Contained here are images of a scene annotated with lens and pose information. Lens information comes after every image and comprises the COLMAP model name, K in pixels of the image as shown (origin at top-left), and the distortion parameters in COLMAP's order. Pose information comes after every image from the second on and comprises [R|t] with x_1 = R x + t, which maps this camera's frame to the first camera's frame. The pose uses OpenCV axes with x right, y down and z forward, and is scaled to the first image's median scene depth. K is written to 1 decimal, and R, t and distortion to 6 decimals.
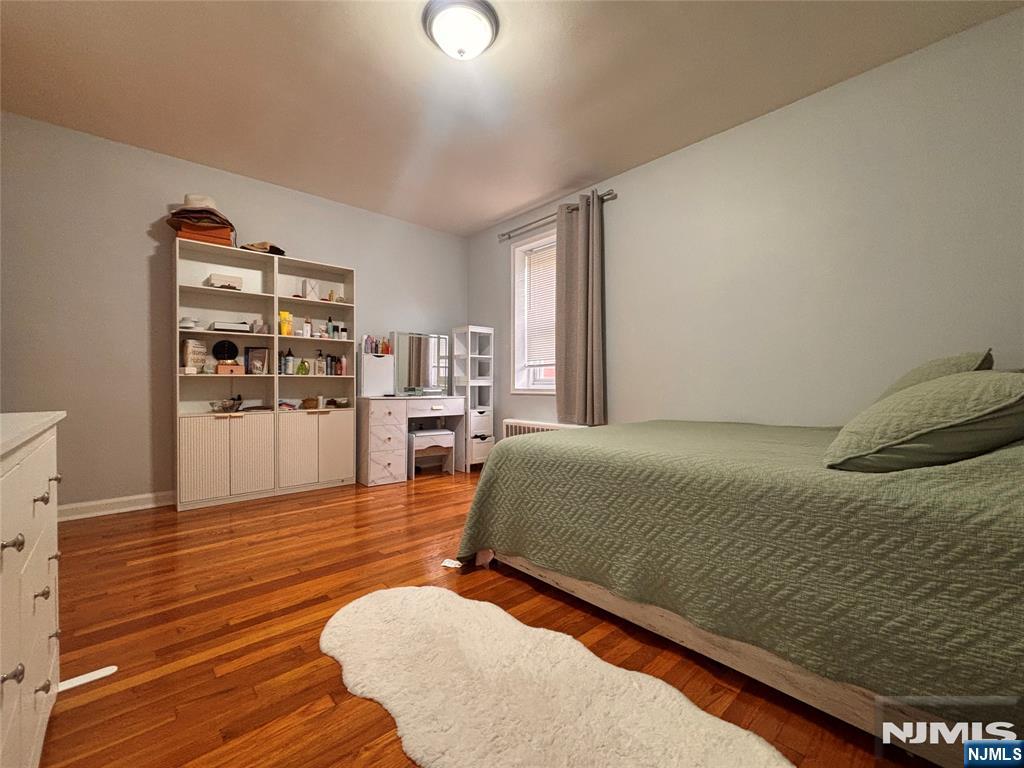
lens RADIAL K [[425.3, 0, 512.0], [0, 425.3, 384.0], [0, 0, 1]] dist [0.000779, -0.000175]
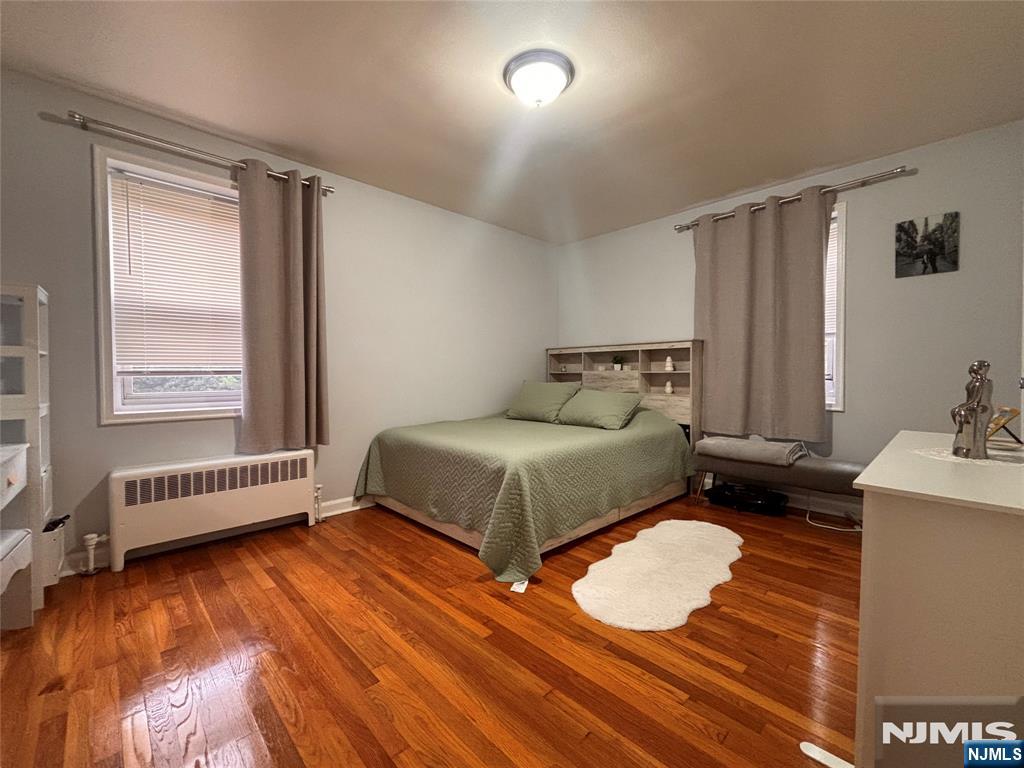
lens RADIAL K [[433.6, 0, 512.0], [0, 433.6, 384.0], [0, 0, 1]] dist [-0.018202, 0.000173]
pose [[-0.014148, -0.020469, 0.999690, -1.456571], [0.007525, 0.999760, 0.020577, -0.096565], [-0.999872, 0.007814, -0.013991, 1.306699]]
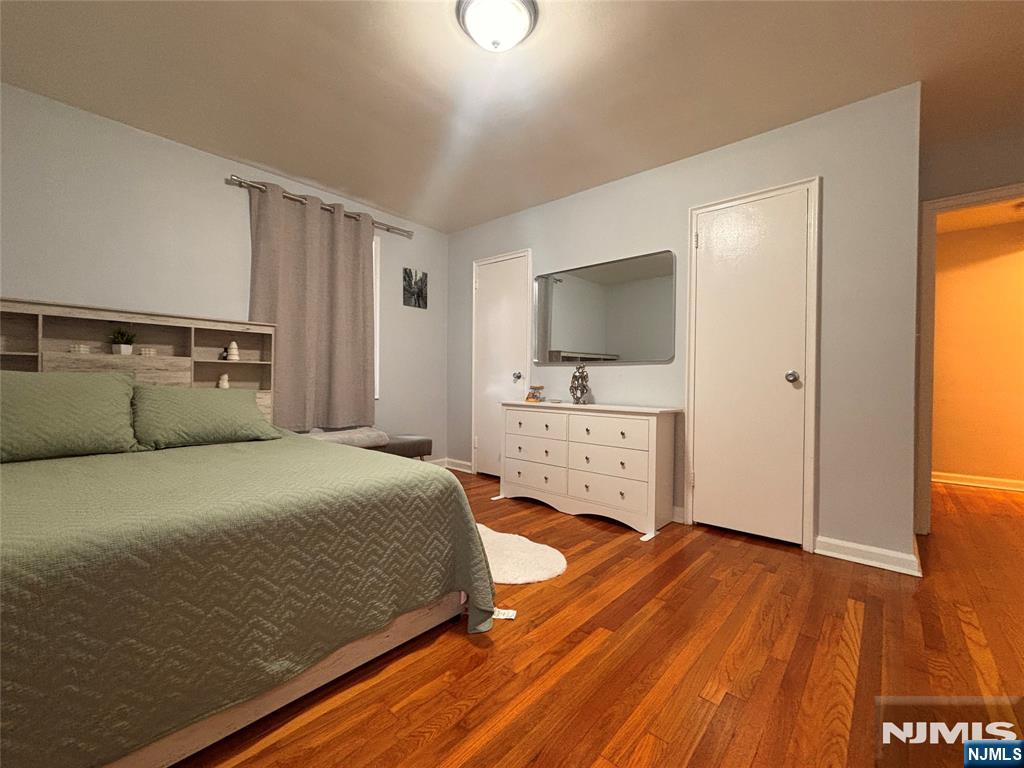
lens RADIAL K [[425.3, 0, 512.0], [0, 425.3, 384.0], [0, 0, 1]] dist [0.000779, -0.000175]
pose [[-0.994803, -0.011035, -0.101217, -0.089145], [-0.012307, 0.999853, 0.011959, -0.049319], [0.101070, 0.013143, -0.994792, 2.319308]]
